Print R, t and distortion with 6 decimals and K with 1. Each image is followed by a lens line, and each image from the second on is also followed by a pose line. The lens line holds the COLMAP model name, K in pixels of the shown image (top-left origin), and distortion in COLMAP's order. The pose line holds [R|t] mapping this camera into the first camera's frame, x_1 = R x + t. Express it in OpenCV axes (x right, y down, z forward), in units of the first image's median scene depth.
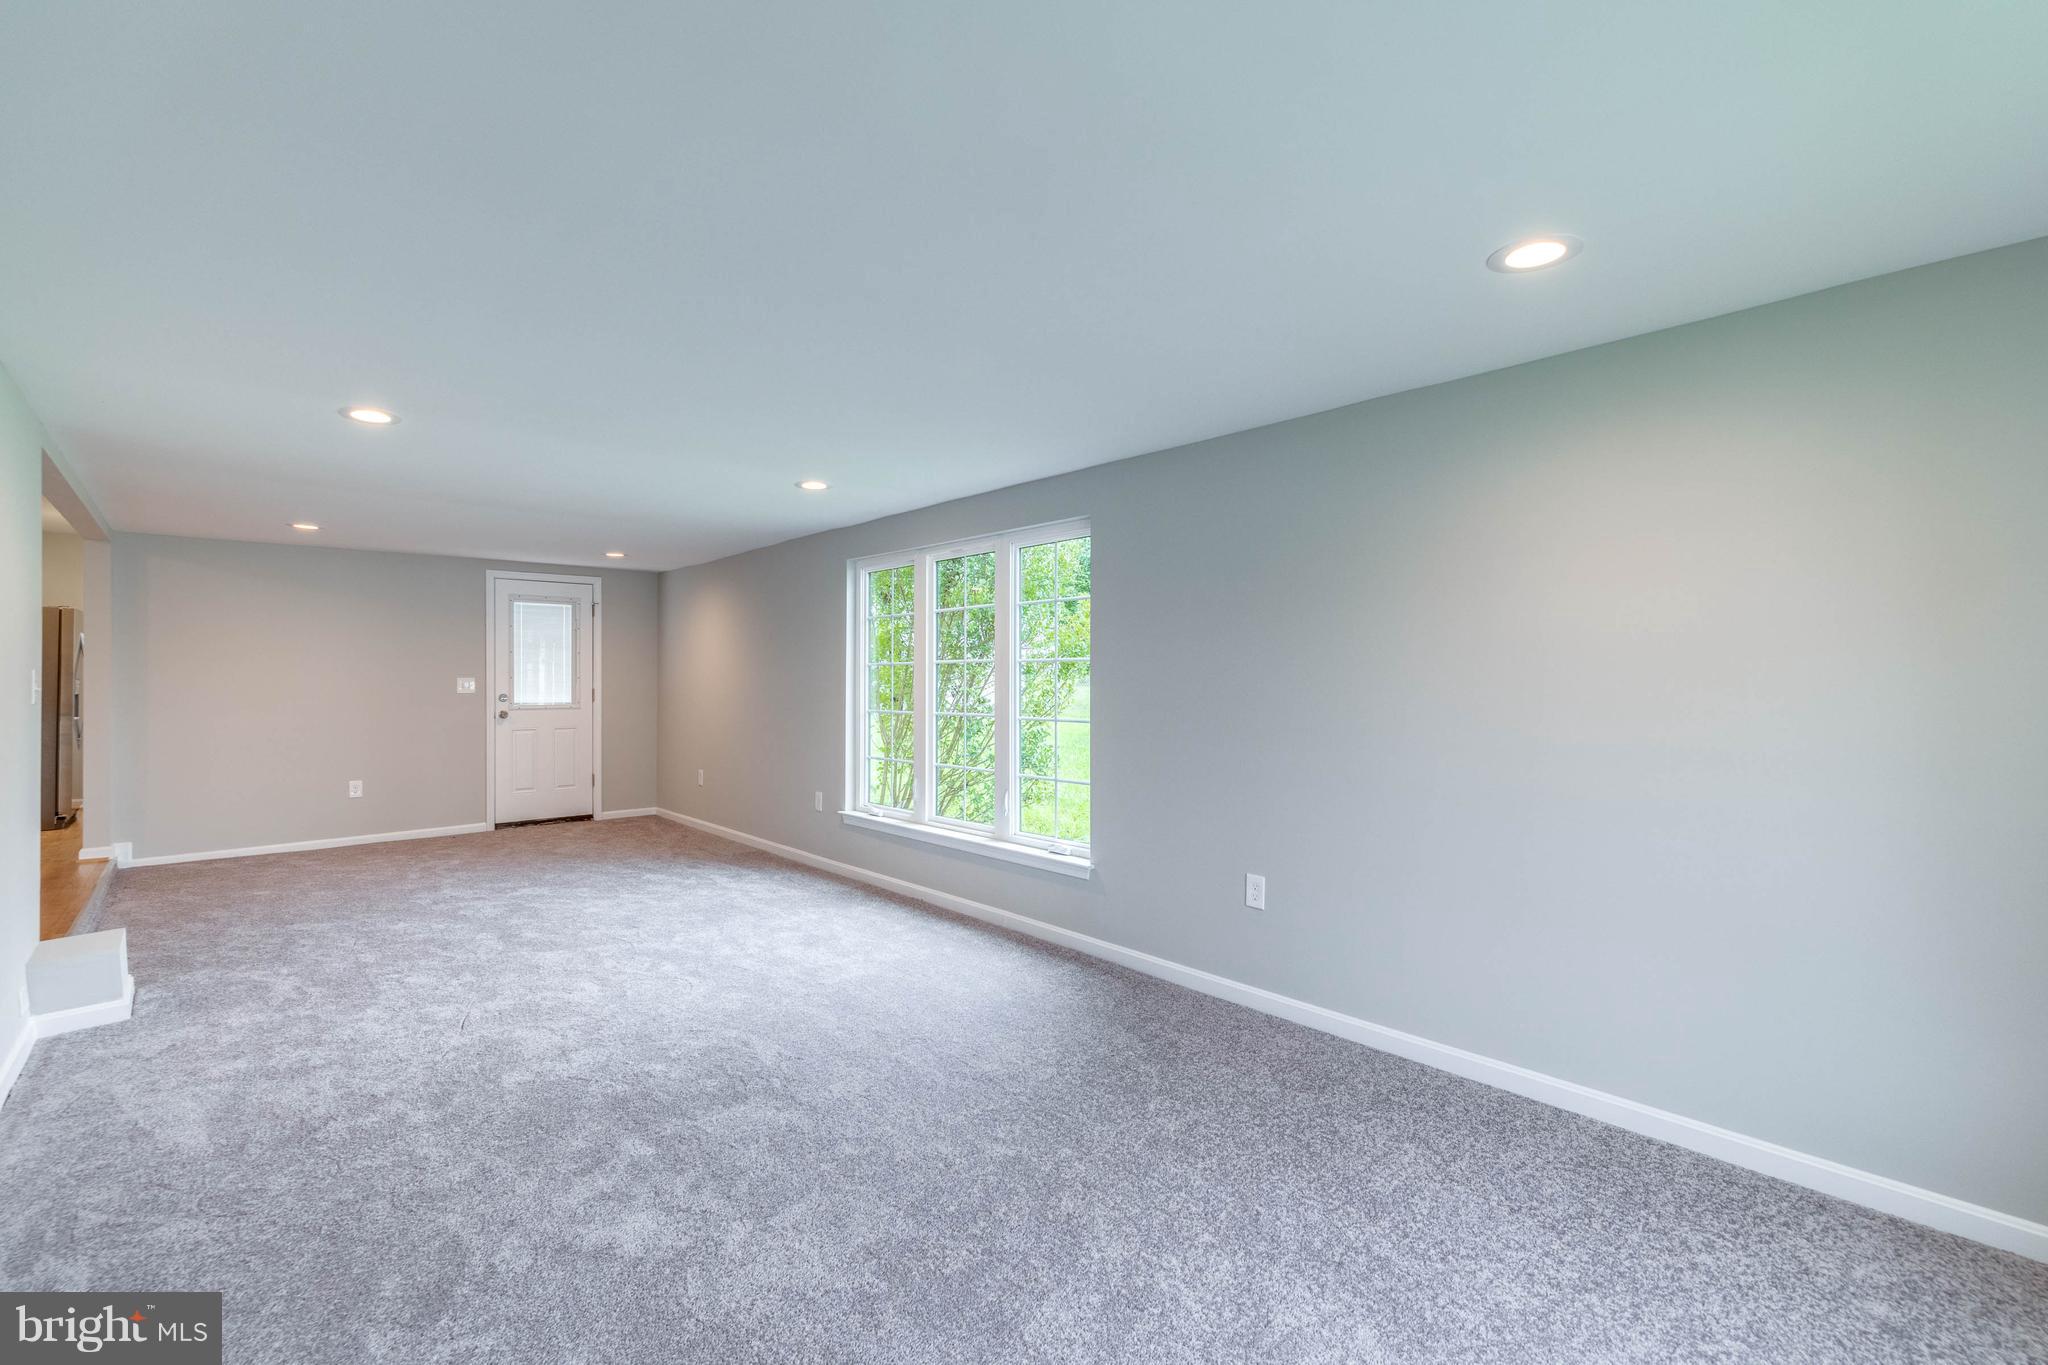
lens RADIAL K [[869.6, 0, 1031.6], [0, 869.6, 681.5], [0, 0, 1]] dist [0.000802, -0.000034]
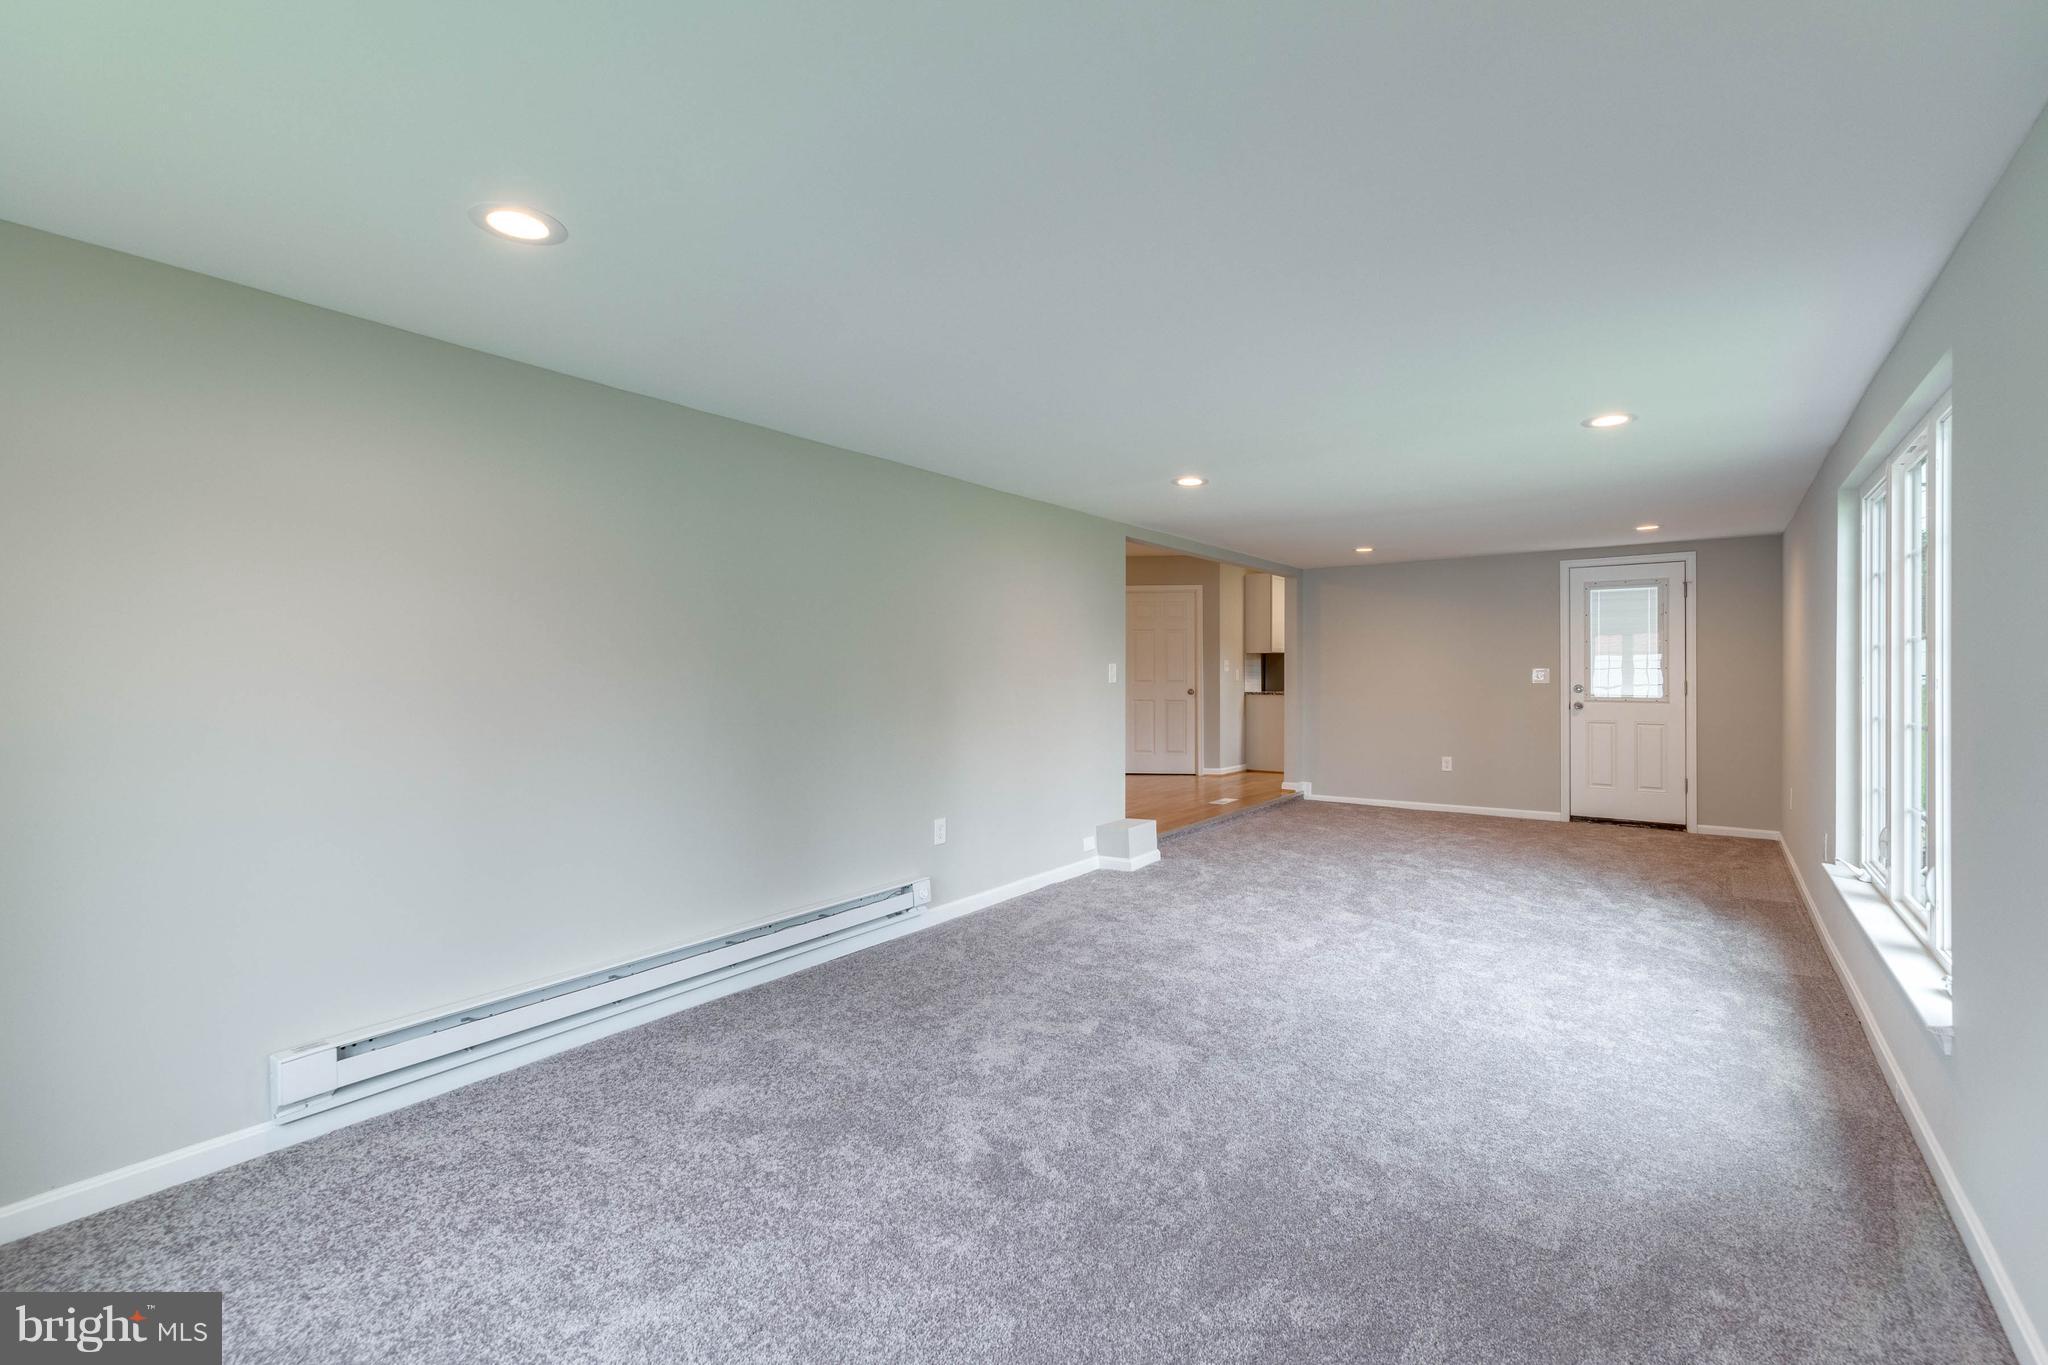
lens RADIAL K [[884.7, 0, 1032.5], [0, 884.7, 673.4], [0, 0, 1]] dist [-0.000860, -0.000222]
pose [[0.203413, 0.001969, -0.979091, 0.439695], [-0.002855, 0.999995, 0.001418, 0.003229], [0.979089, 0.002507, 0.203418, 0.346697]]
